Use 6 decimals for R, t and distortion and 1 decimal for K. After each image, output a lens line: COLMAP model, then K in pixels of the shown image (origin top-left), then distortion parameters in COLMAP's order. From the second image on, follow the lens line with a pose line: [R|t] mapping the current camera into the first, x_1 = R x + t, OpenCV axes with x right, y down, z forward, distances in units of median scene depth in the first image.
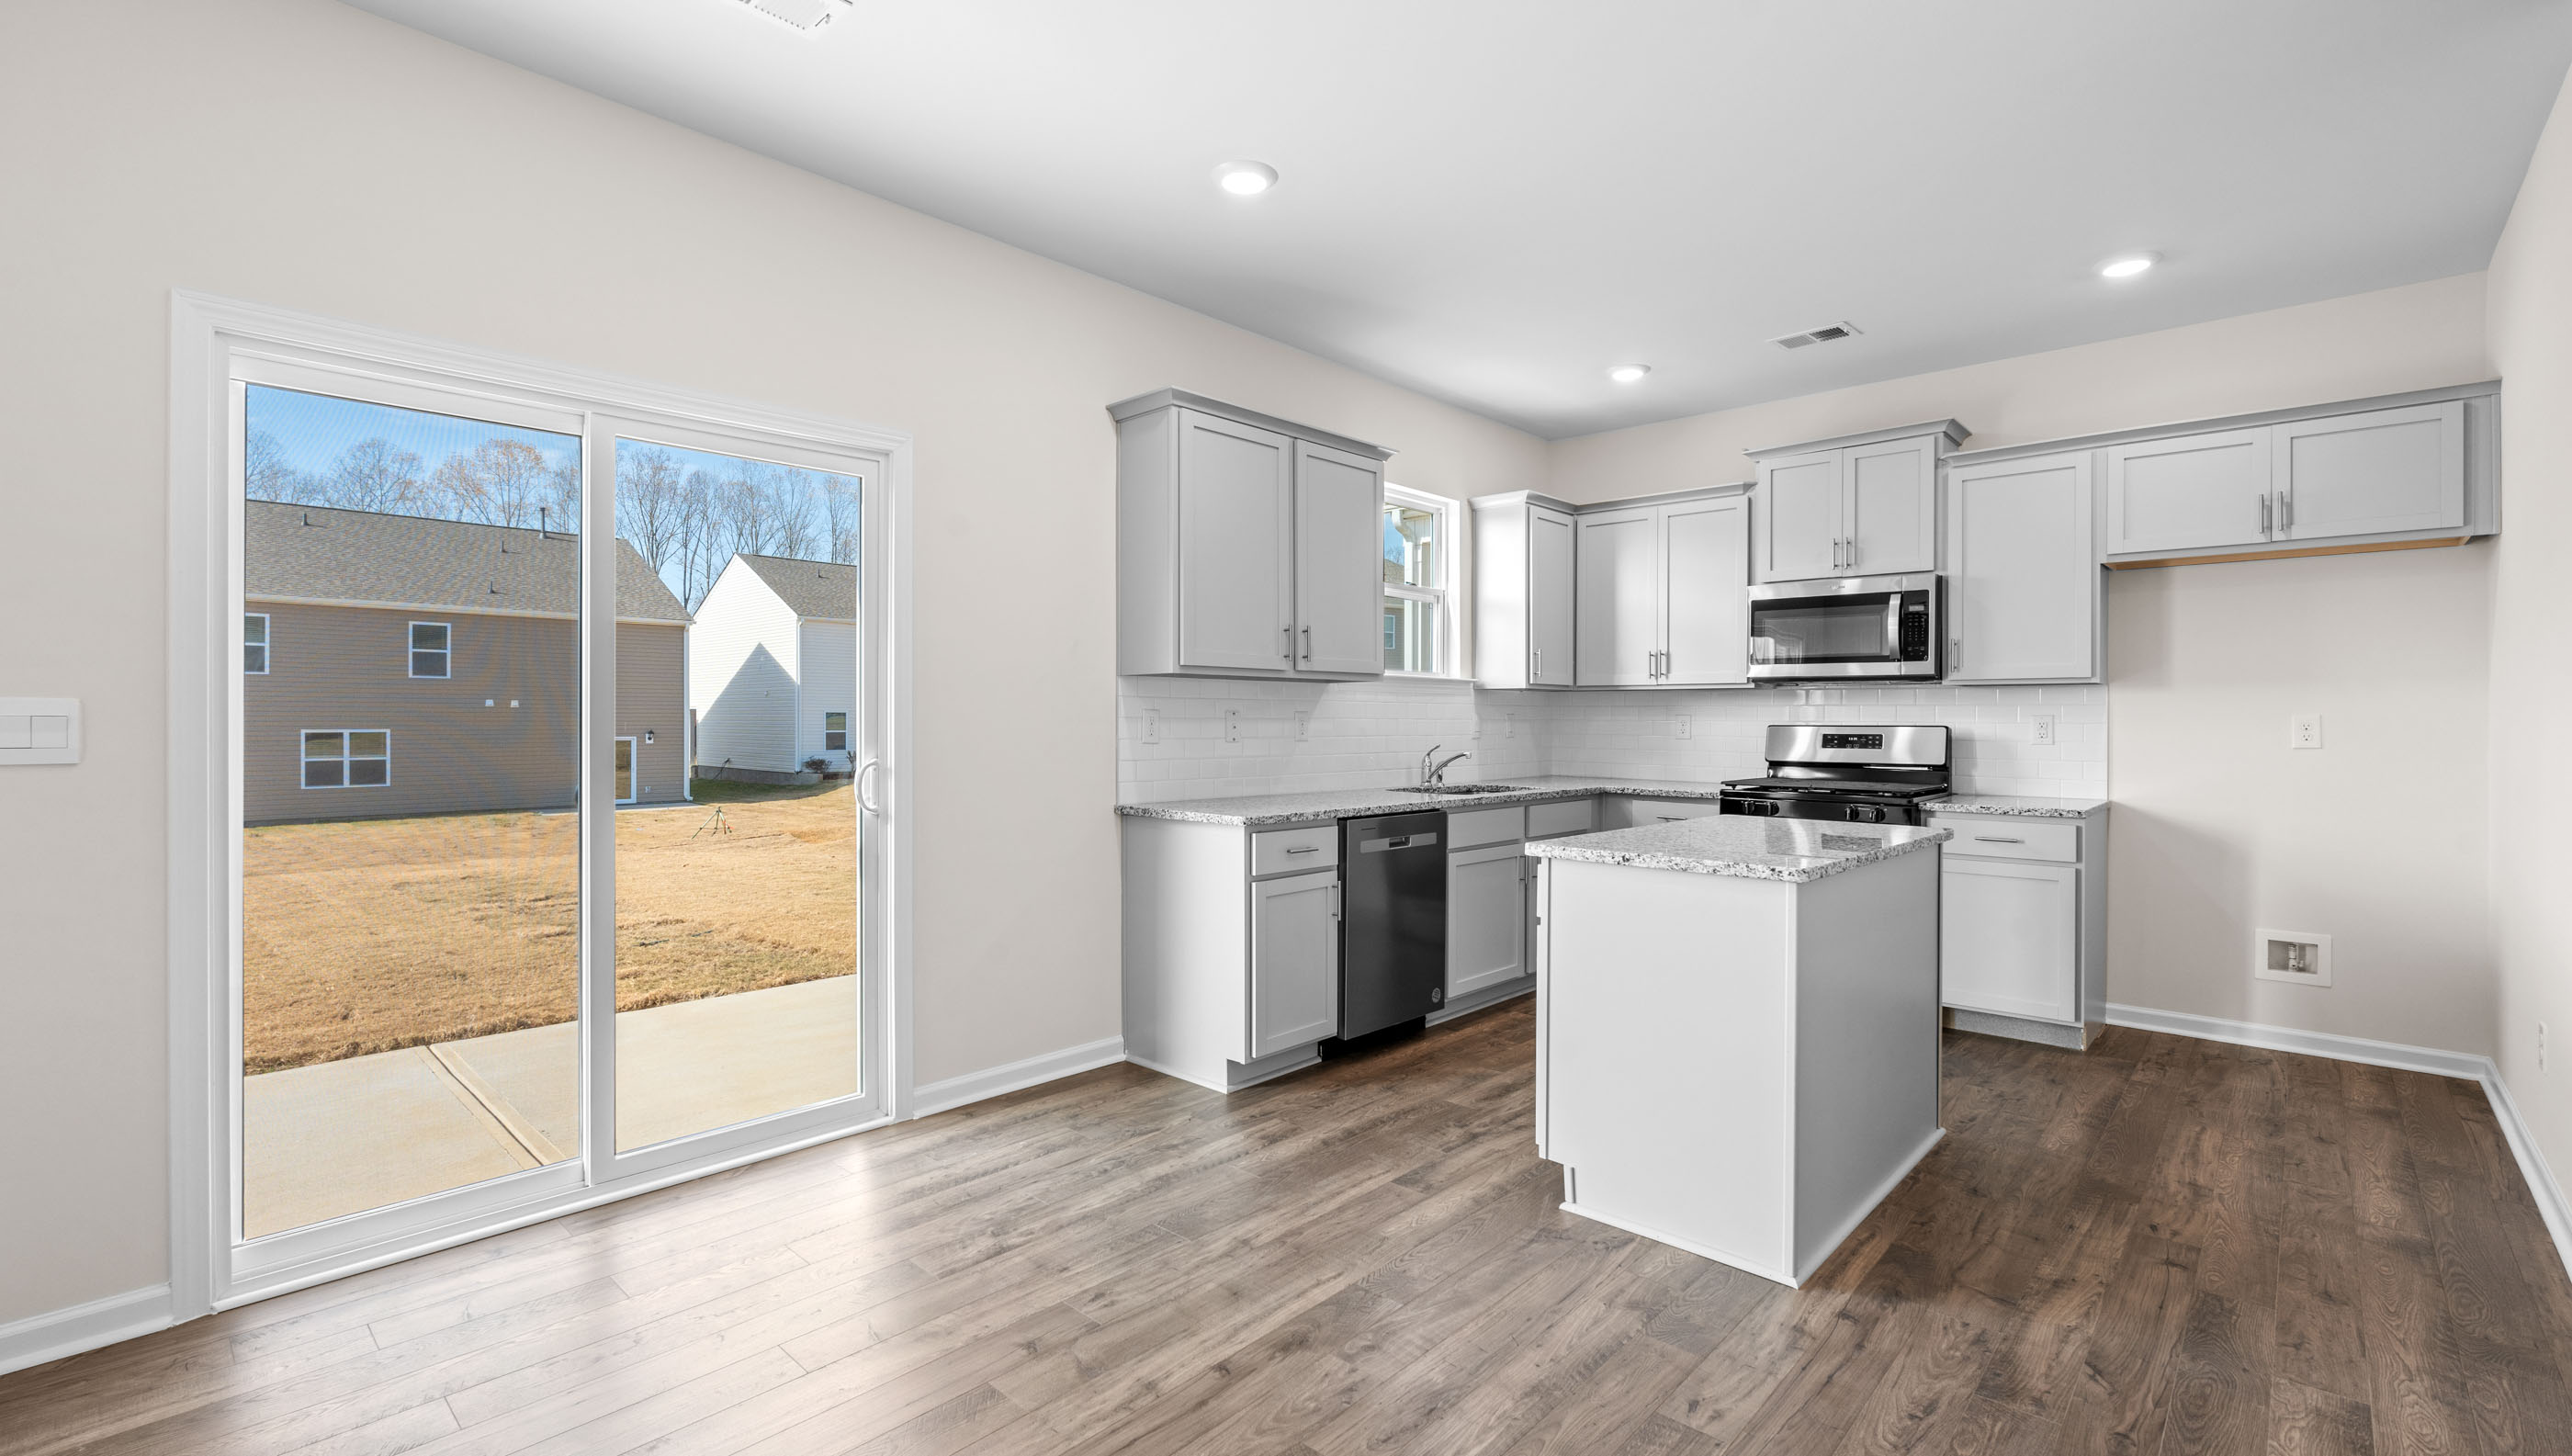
lens RADIAL K [[1117.2, 0, 1292.7], [0, 1117.2, 727.2], [0, 0, 1]] dist [-0.008993, 0.000114]
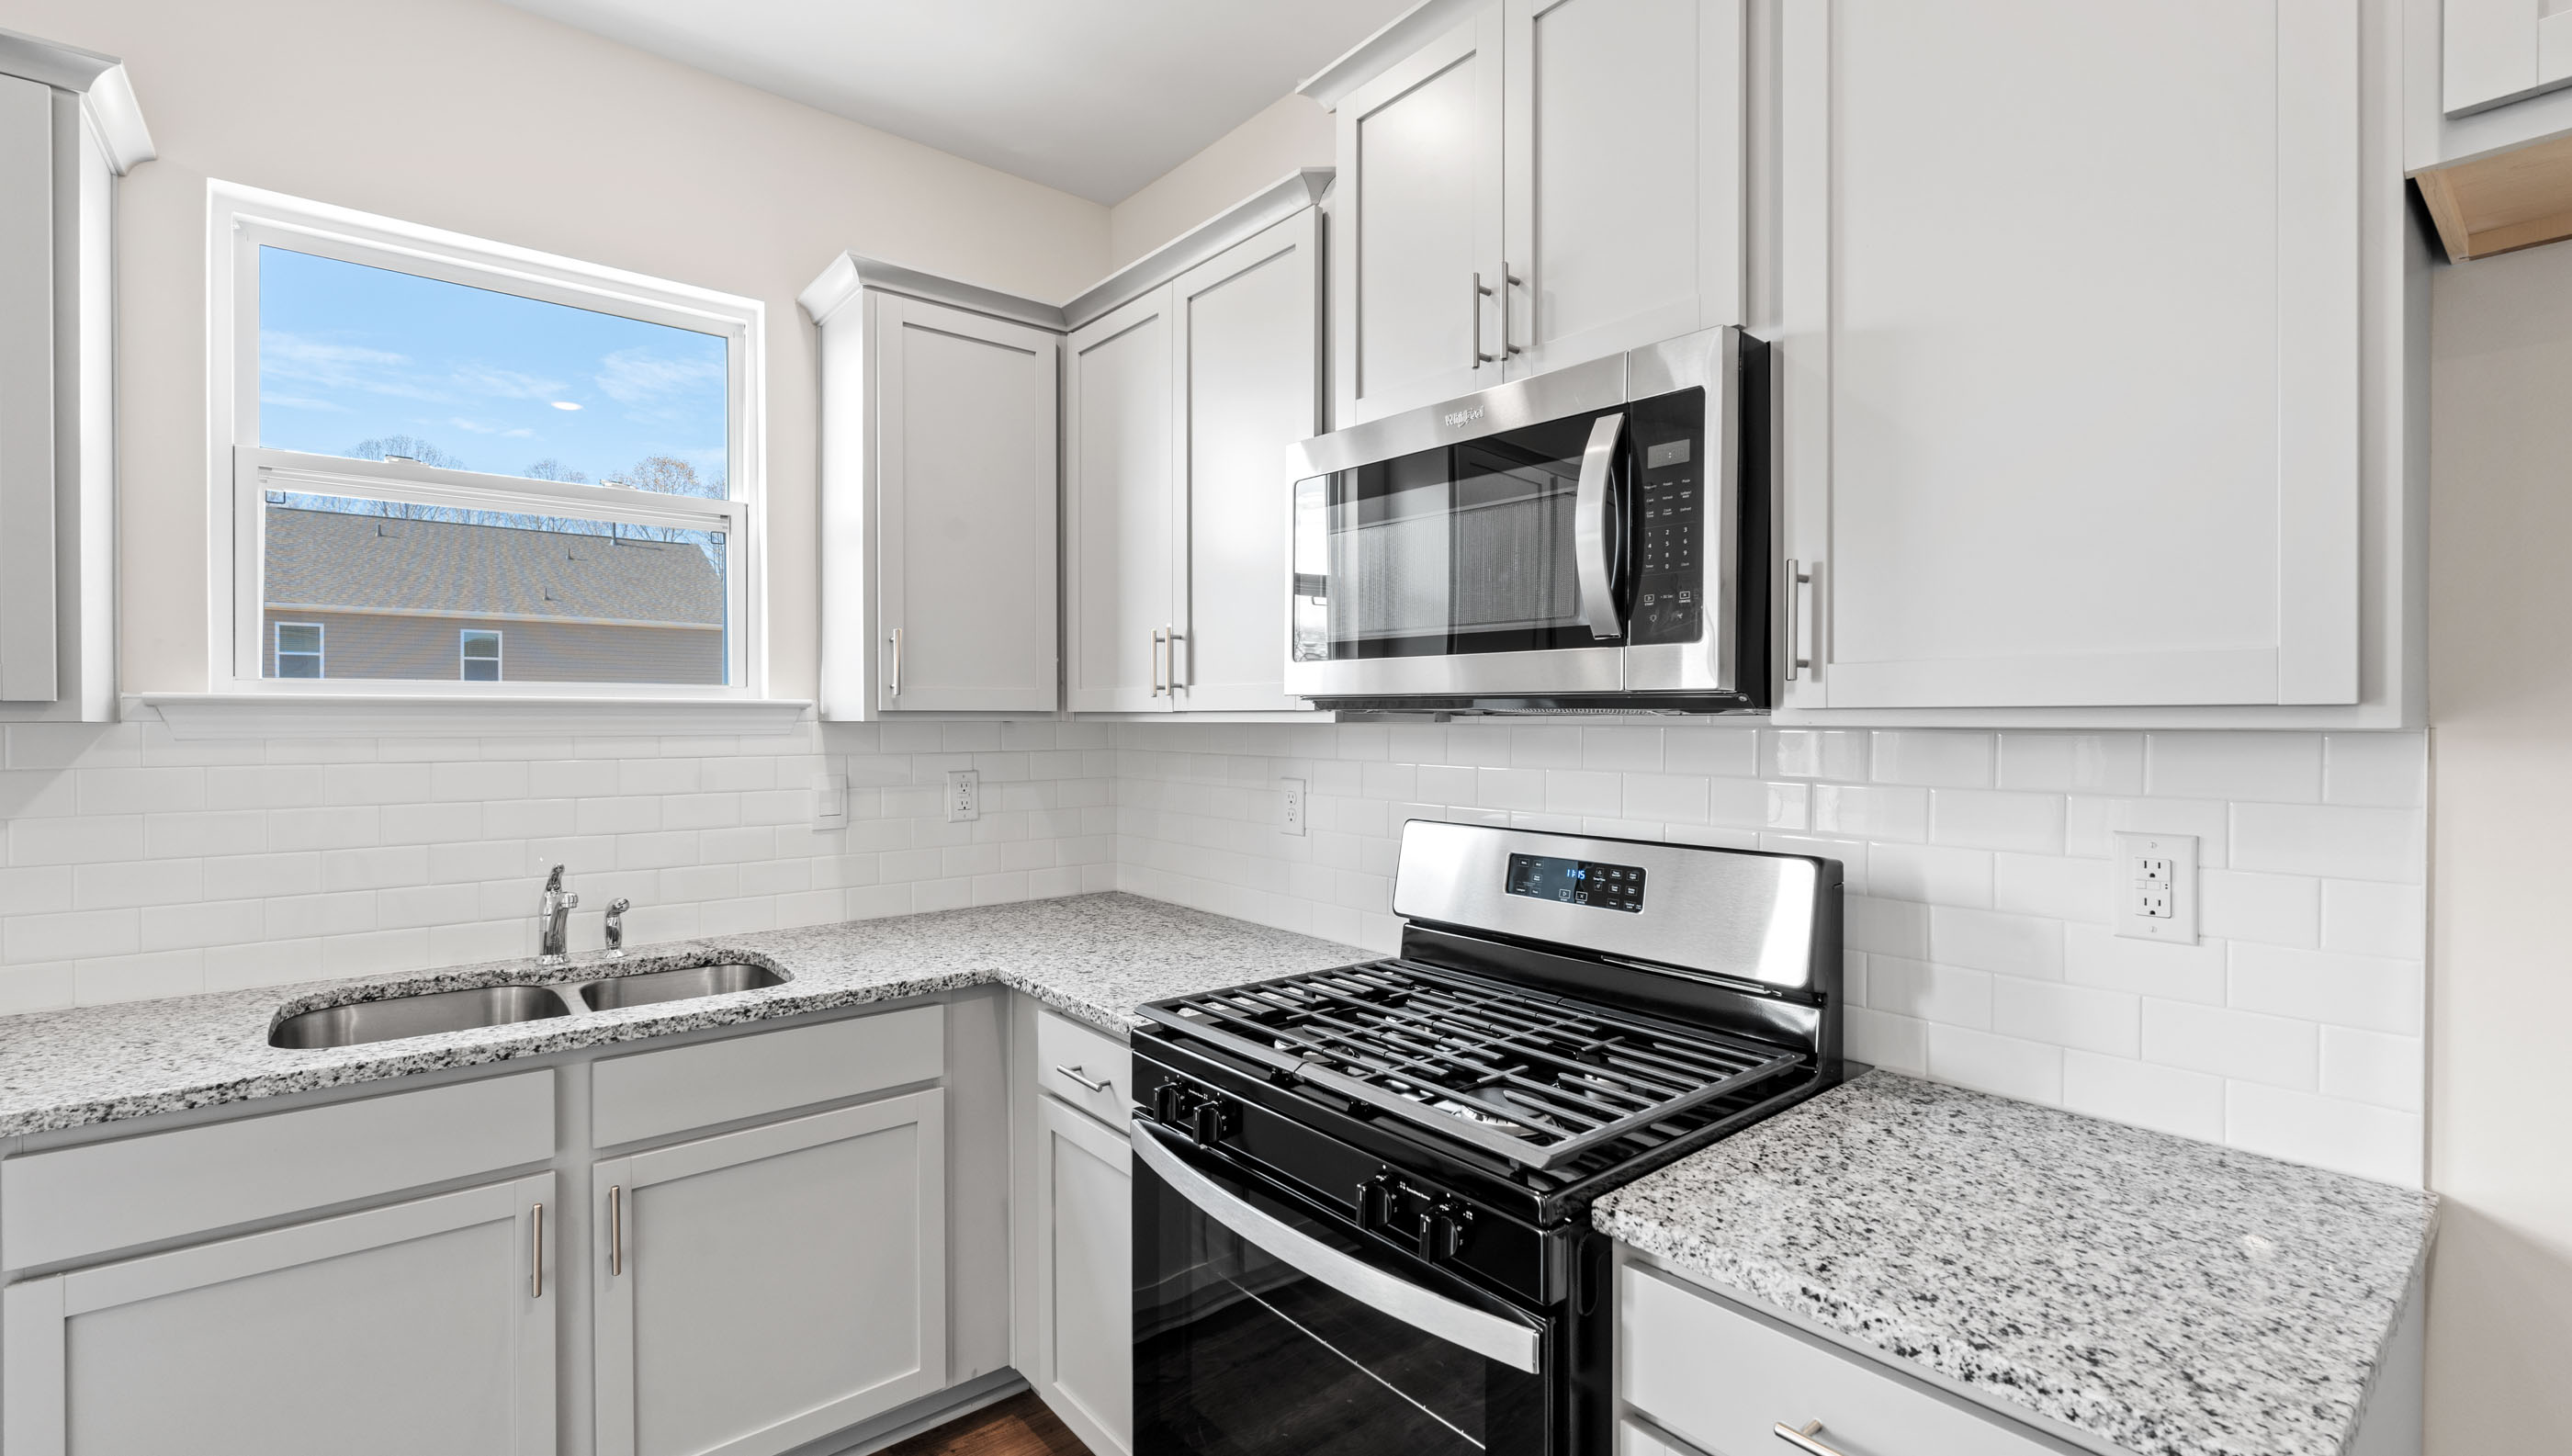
lens RADIAL K [[1117.2, 0, 1292.7], [0, 1117.2, 727.2], [0, 0, 1]] dist [-0.008993, 0.000114]
pose [[0.990919, -0.002774, -0.134431, 0.504763], [0.002933, 0.999995, 0.000985, -0.038306], [0.134427, -0.001370, 0.990923, 0.706551]]
